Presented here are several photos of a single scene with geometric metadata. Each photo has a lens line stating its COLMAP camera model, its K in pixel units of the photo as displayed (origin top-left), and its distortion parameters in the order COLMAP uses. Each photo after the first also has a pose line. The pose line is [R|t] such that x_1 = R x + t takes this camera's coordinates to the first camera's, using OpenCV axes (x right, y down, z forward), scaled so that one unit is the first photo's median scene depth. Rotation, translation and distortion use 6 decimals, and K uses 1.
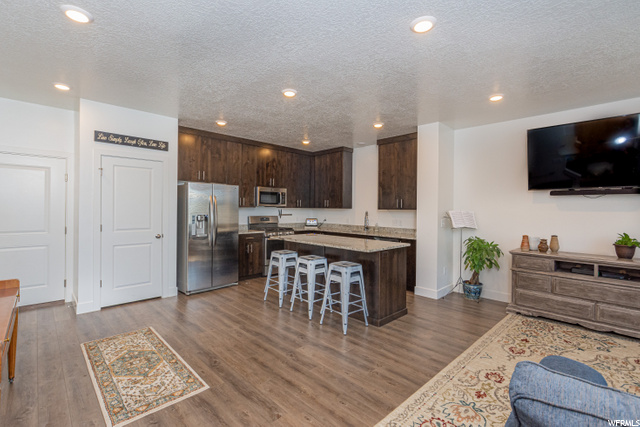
lens RADIAL K [[297.8, 0, 311.4], [0, 297.8, 206.0], [0, 0, 1]] dist [-0.002432, 0.001263]
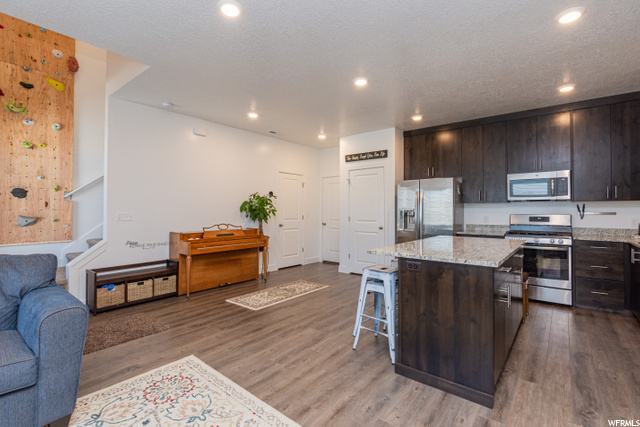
lens RADIAL K [[297.8, 0, 317.6], [0, 297.8, 210.1], [0, 0, 1]] dist [-0.002432, 0.001263]
pose [[0.115356, -0.013292, -0.993235, 0.659328], [0.007078, 0.999896, -0.012559, 0.040734], [0.993299, -0.005582, 0.115438, 0.571531]]
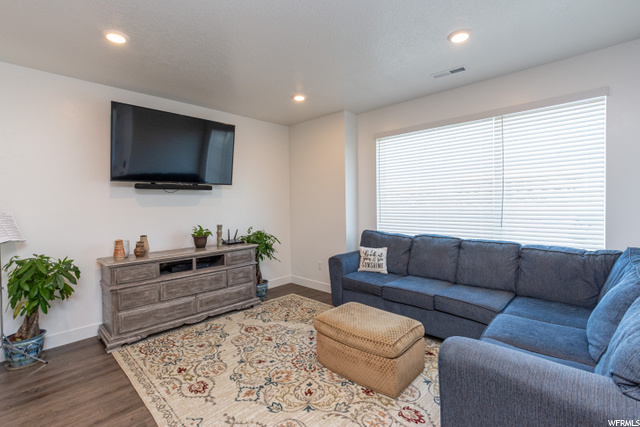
lens RADIAL K [[297.8, 0, 319.3], [0, 297.8, 207.9], [0, 0, 1]] dist [-0.002432, 0.001263]
pose [[-0.056673, -0.025143, 0.998076, -0.058992], [0.011325, 0.999602, 0.025825, 0.002344], [-0.998329, 0.012767, -0.056365, 0.464126]]
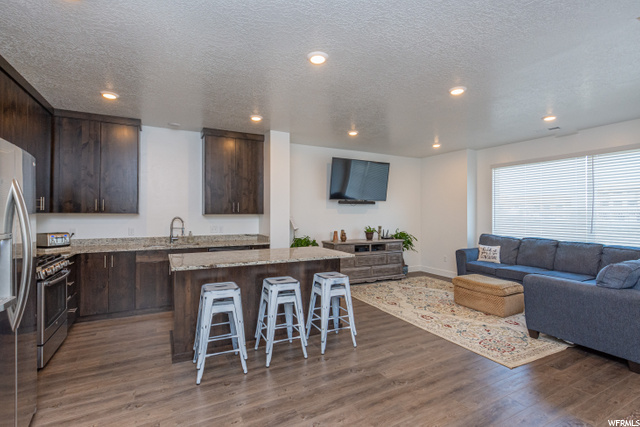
lens RADIAL K [[297.8, 0, 317.3], [0, 297.8, 209.0], [0, 0, 1]] dist [-0.002432, 0.001263]
pose [[0.273756, 0.004367, 0.961789, -0.591096], [-0.006526, 0.999975, -0.002683, -0.002654], [-0.961777, -0.005542, 0.273778, 0.608952]]
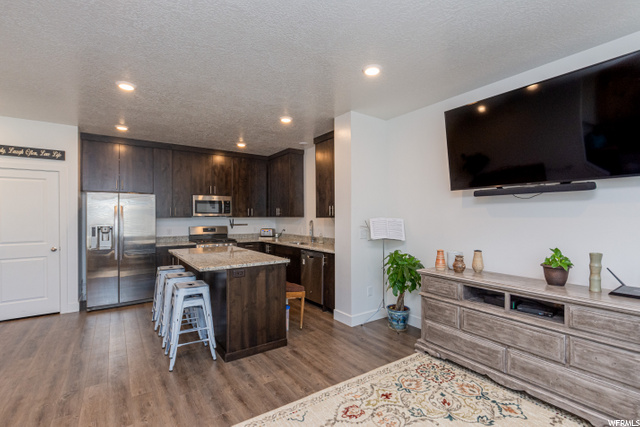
lens RADIAL K [[297.8, 0, 320.6], [0, 297.8, 214.5], [0, 0, 1]] dist [-0.002432, 0.001263]
pose [[0.988277, -0.015248, -0.151910, 0.465756], [0.015320, 0.999882, -0.000698, 0.003198], [0.151903, -0.001638, 0.988394, 0.174288]]
